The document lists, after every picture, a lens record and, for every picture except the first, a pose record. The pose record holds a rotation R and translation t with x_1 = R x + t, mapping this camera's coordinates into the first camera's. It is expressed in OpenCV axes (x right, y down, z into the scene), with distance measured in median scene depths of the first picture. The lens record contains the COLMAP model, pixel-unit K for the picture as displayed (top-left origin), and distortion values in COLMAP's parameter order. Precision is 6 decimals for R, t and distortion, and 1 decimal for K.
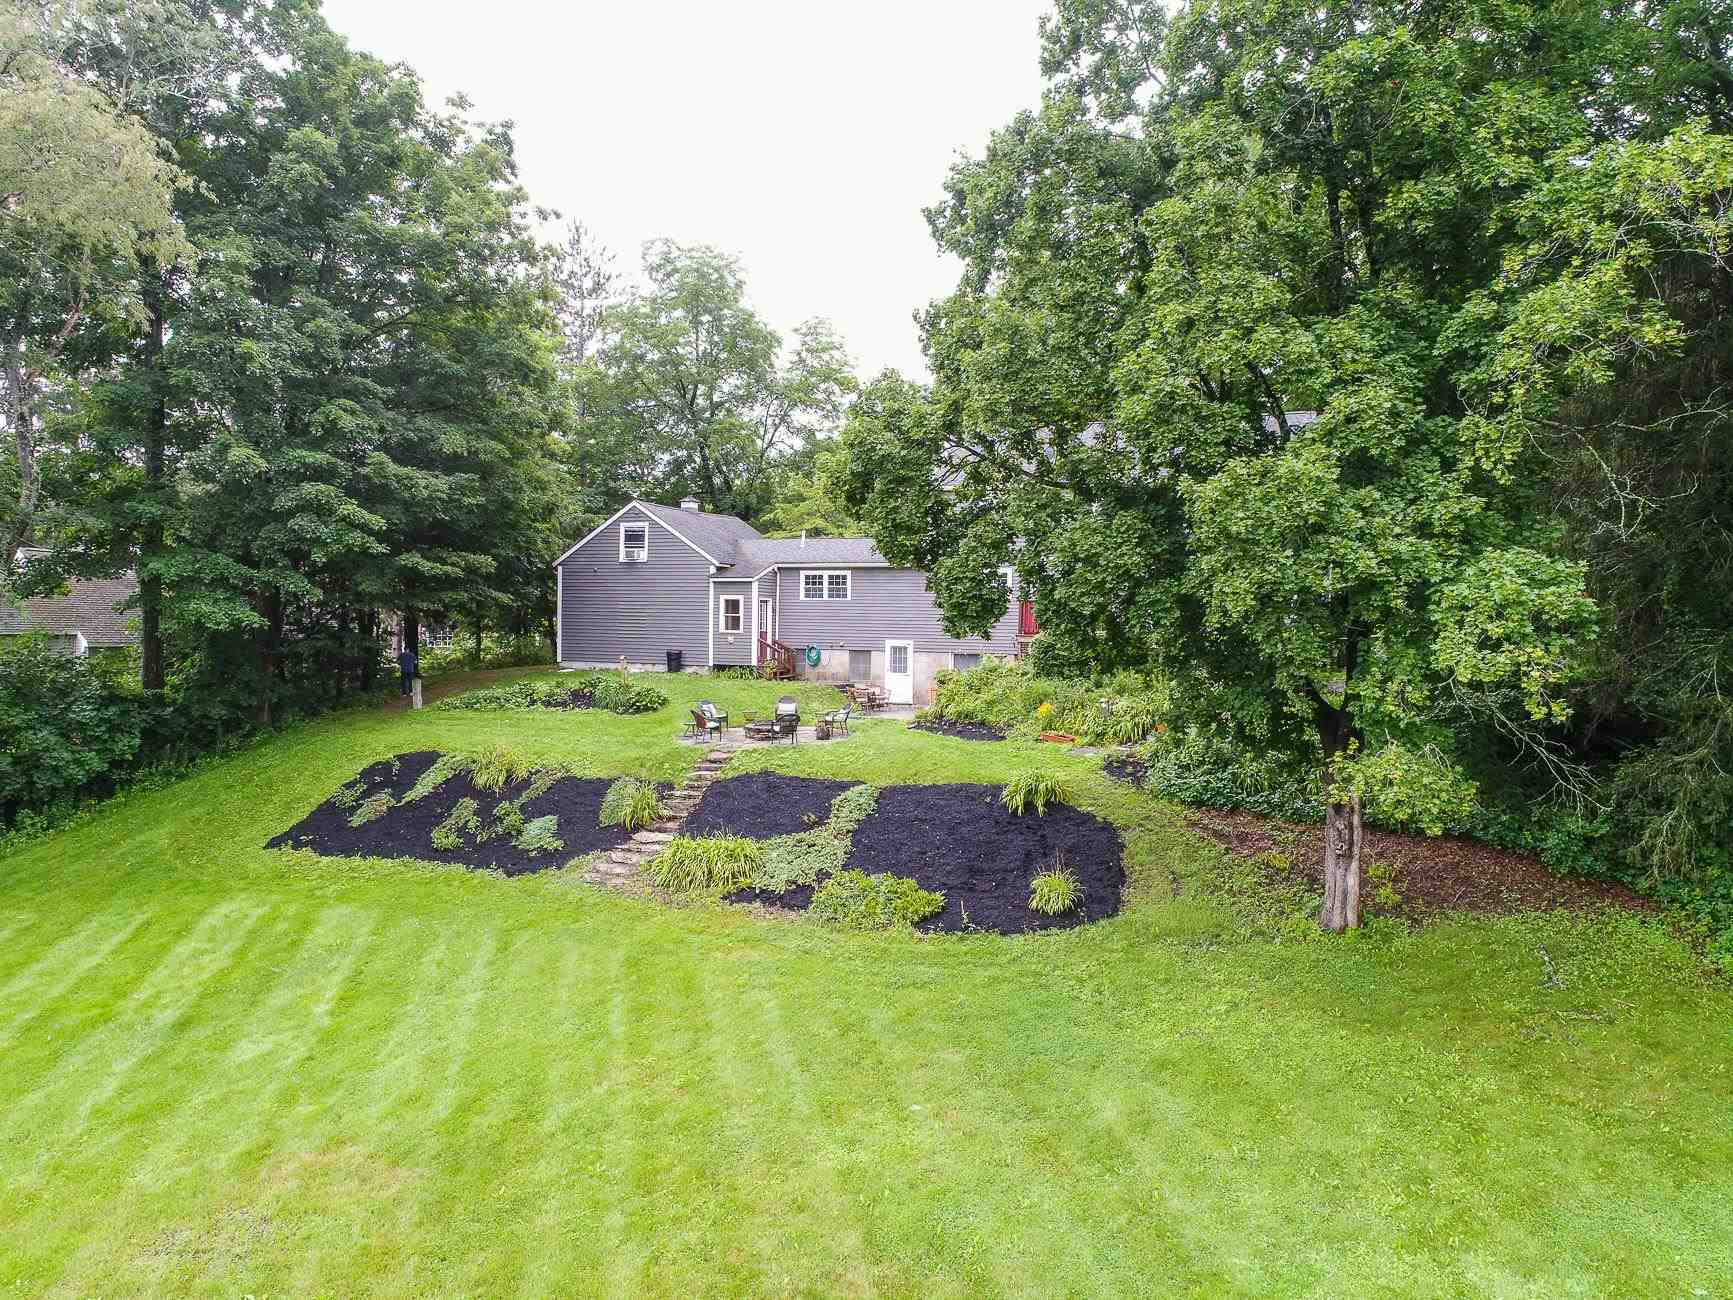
lens RADIAL K [[1347.6, 0, 866.1], [0, 1347.6, 650.4], [0, 0, 1]] dist [-0.004832, -0.016556]
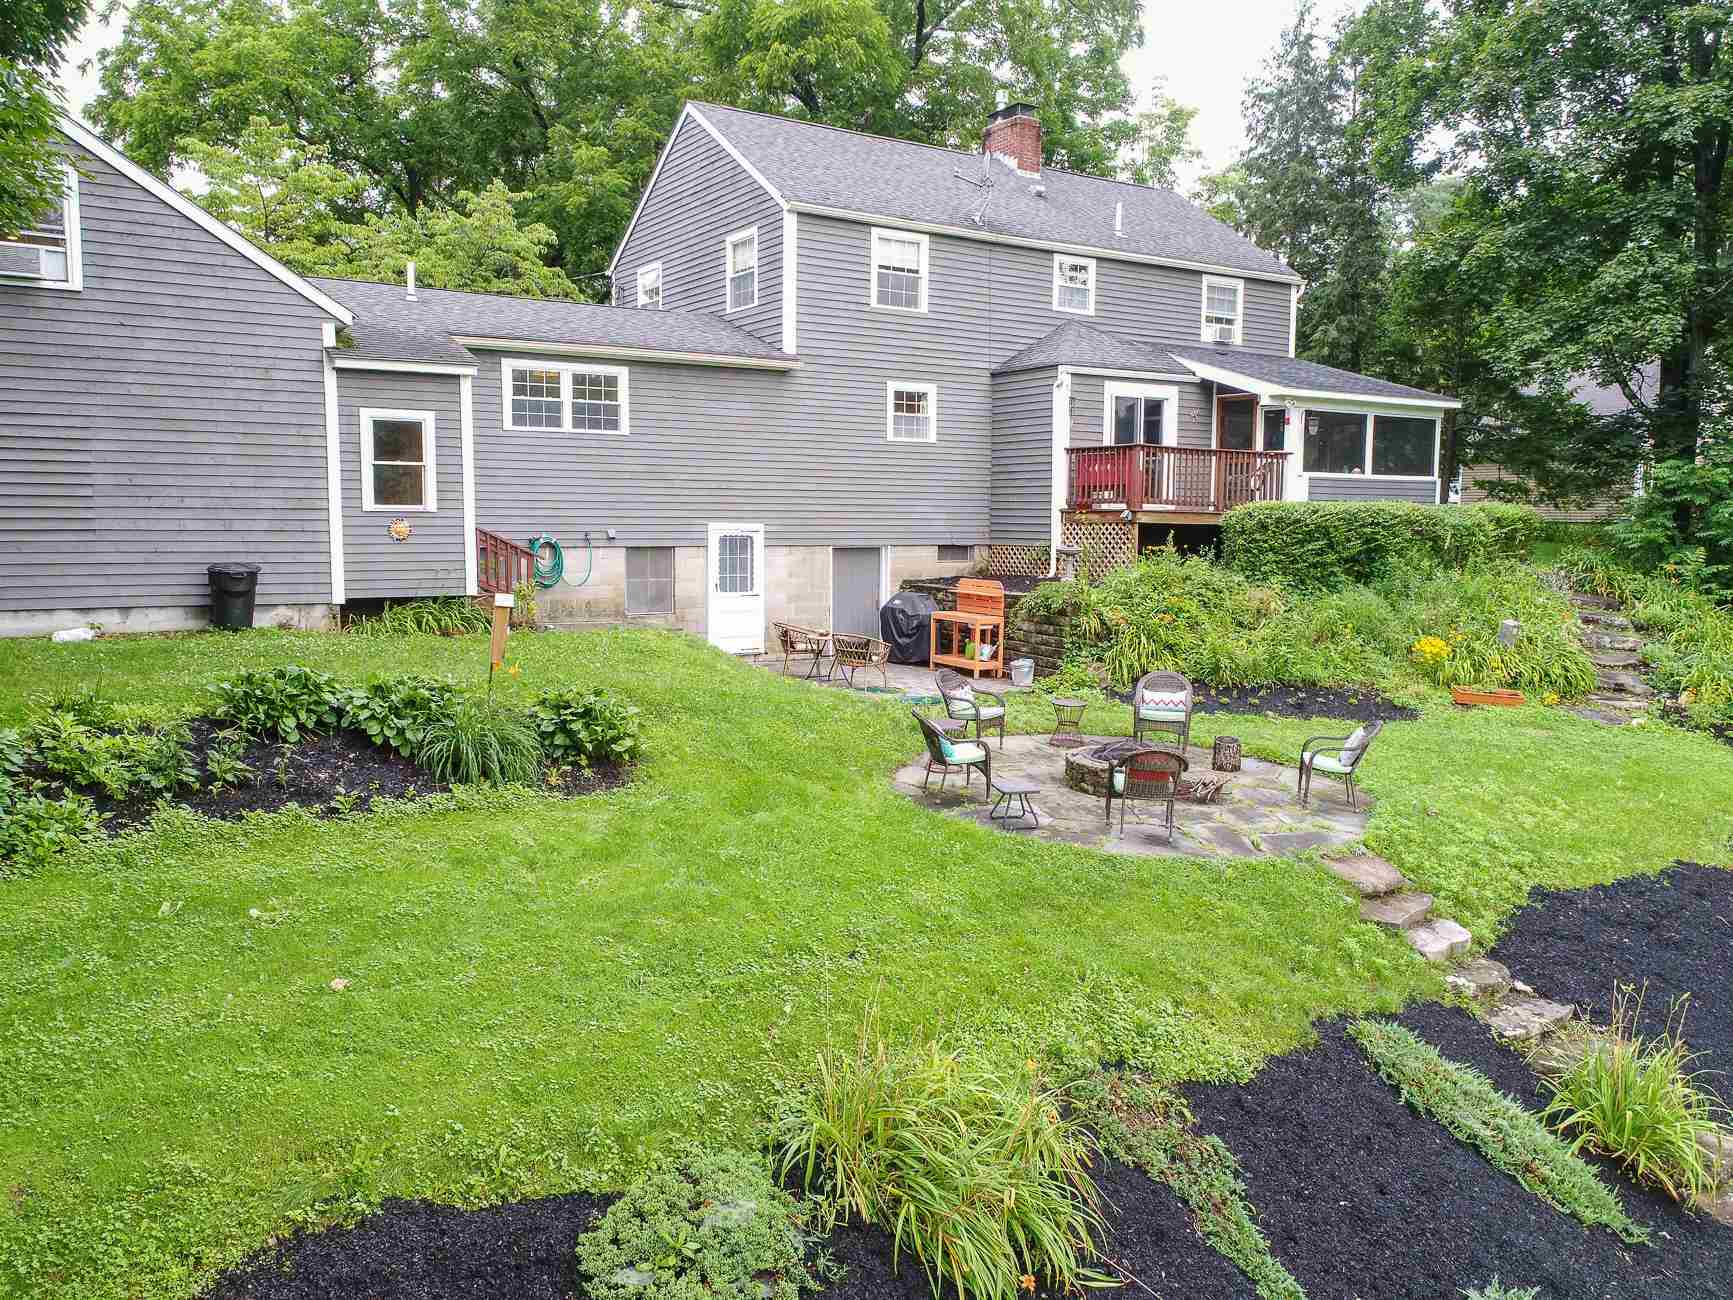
lens RADIAL K [[1347.6, 0, 863.4], [0, 1347.6, 646.2], [0, 0, 1]] dist [-0.004832, -0.016556]
pose [[0.531666, -0.097195, 0.841358, -0.349721], [0.014054, 0.994269, 0.105979, -0.013842], [-0.846837, -0.044521, 0.529985, 0.691597]]
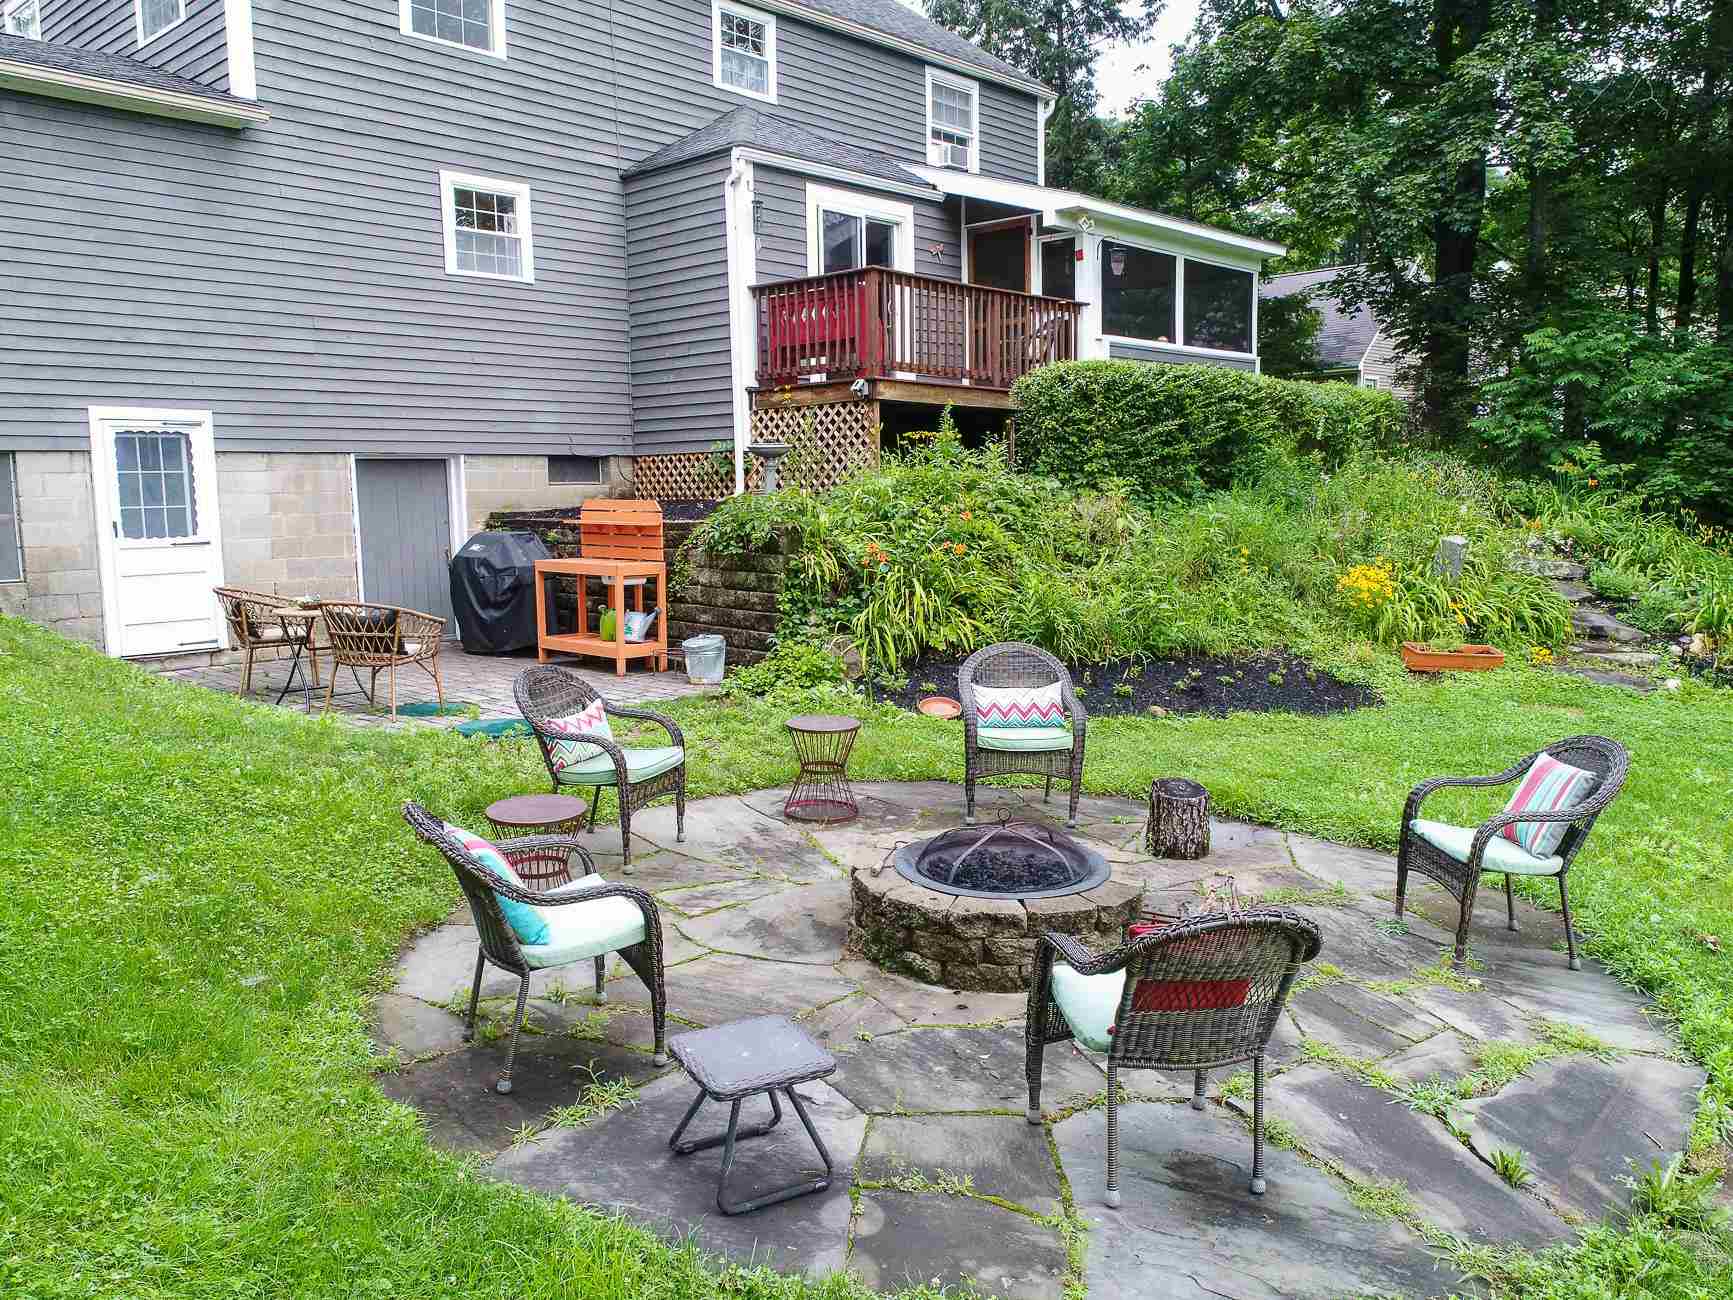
lens RADIAL K [[1347.6, 0, 863.1], [0, 1347.6, 662.8], [0, 0, 1]] dist [-0.004832, -0.016556]
pose [[0.296525, -0.144092, 0.944092, -0.177748], [0.035153, 0.989529, 0.139986, 0.009098], [-0.954378, -0.008322, 0.298485, 0.778558]]
